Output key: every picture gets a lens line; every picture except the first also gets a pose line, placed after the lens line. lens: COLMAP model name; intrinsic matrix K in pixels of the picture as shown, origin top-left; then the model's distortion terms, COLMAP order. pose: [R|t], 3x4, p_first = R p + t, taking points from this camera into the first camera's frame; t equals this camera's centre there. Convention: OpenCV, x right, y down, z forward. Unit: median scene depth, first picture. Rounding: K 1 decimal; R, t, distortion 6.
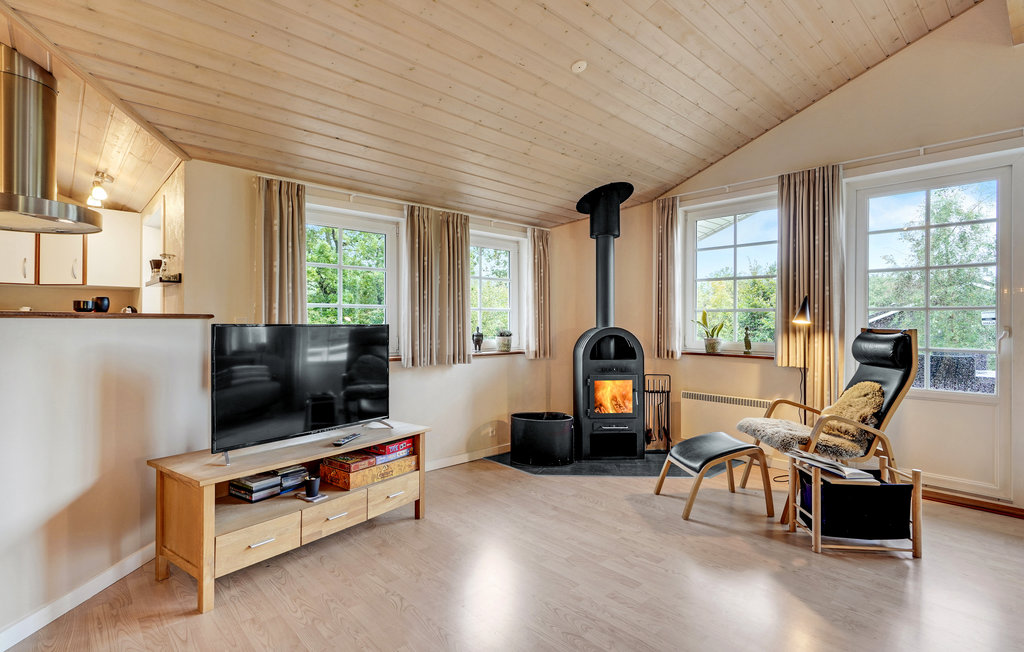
lens RADIAL K [[504.3, 0, 502.0], [0, 504.3, 306.9], [0, 0, 1]] dist [-0.004708, -0.003759]
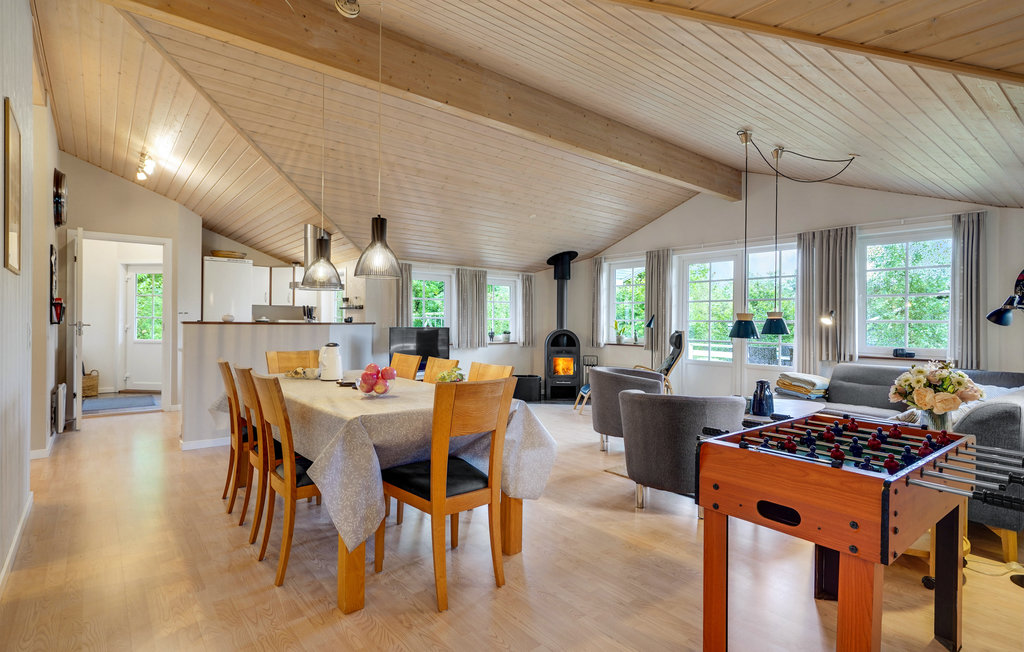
lens RADIAL K [[504.3, 0, 502.5], [0, 504.3, 308.7], [0, 0, 1]] dist [-0.004708, -0.003759]
pose [[0.998319, 0.005572, -0.057688, 0.099885], [-0.005695, 0.999982, -0.001966, -0.030659], [0.057676, 0.002291, 0.998333, -0.867368]]
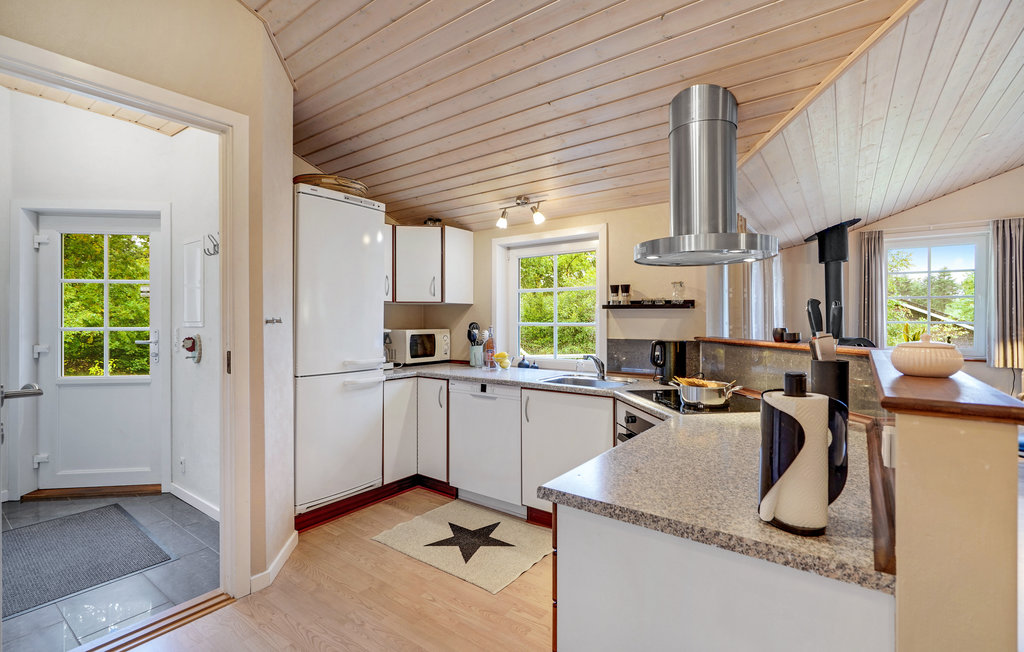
lens RADIAL K [[471.0, 0, 513.6], [0, 471.0, 310.3], [0, 0, 1]] dist [-0.001572, -0.000850]
pose [[0.983095, -0.000296, 0.183095, -0.794304], [-0.000482, 0.999991, 0.004205, -0.029807], [-0.183095, -0.004222, 0.983086, 0.028985]]
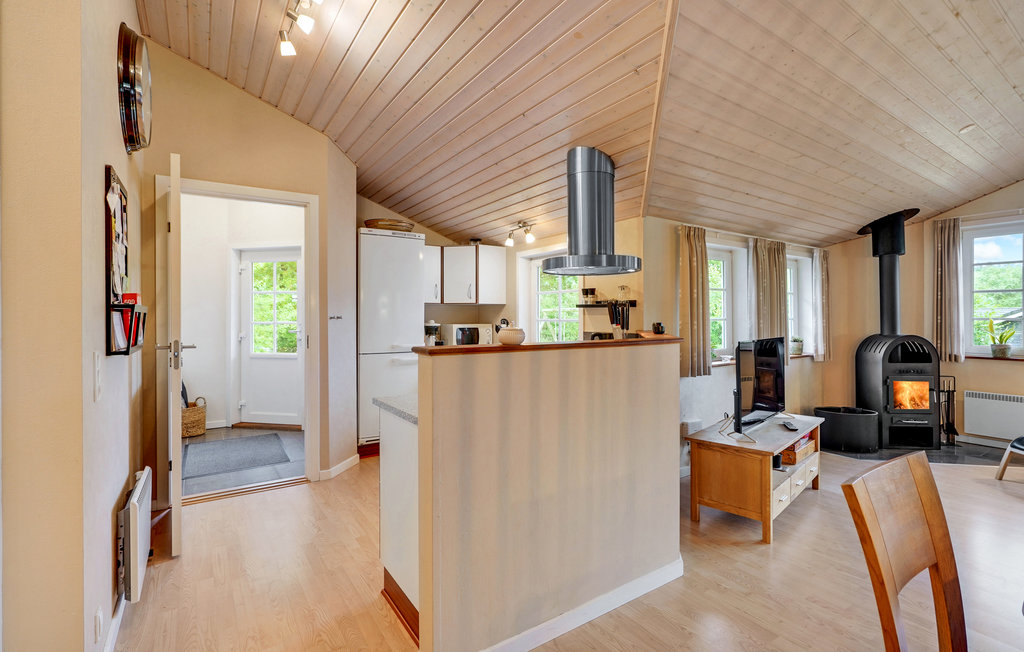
lens RADIAL K [[471.0, 0, 504.5], [0, 471.0, 303.3], [0, 0, 1]] dist [-0.001572, -0.000850]
pose [[0.987327, -0.009815, -0.158397, -0.515069], [0.009327, 0.999949, -0.003823, -0.035789], [0.158426, 0.002297, 0.987368, -0.206079]]
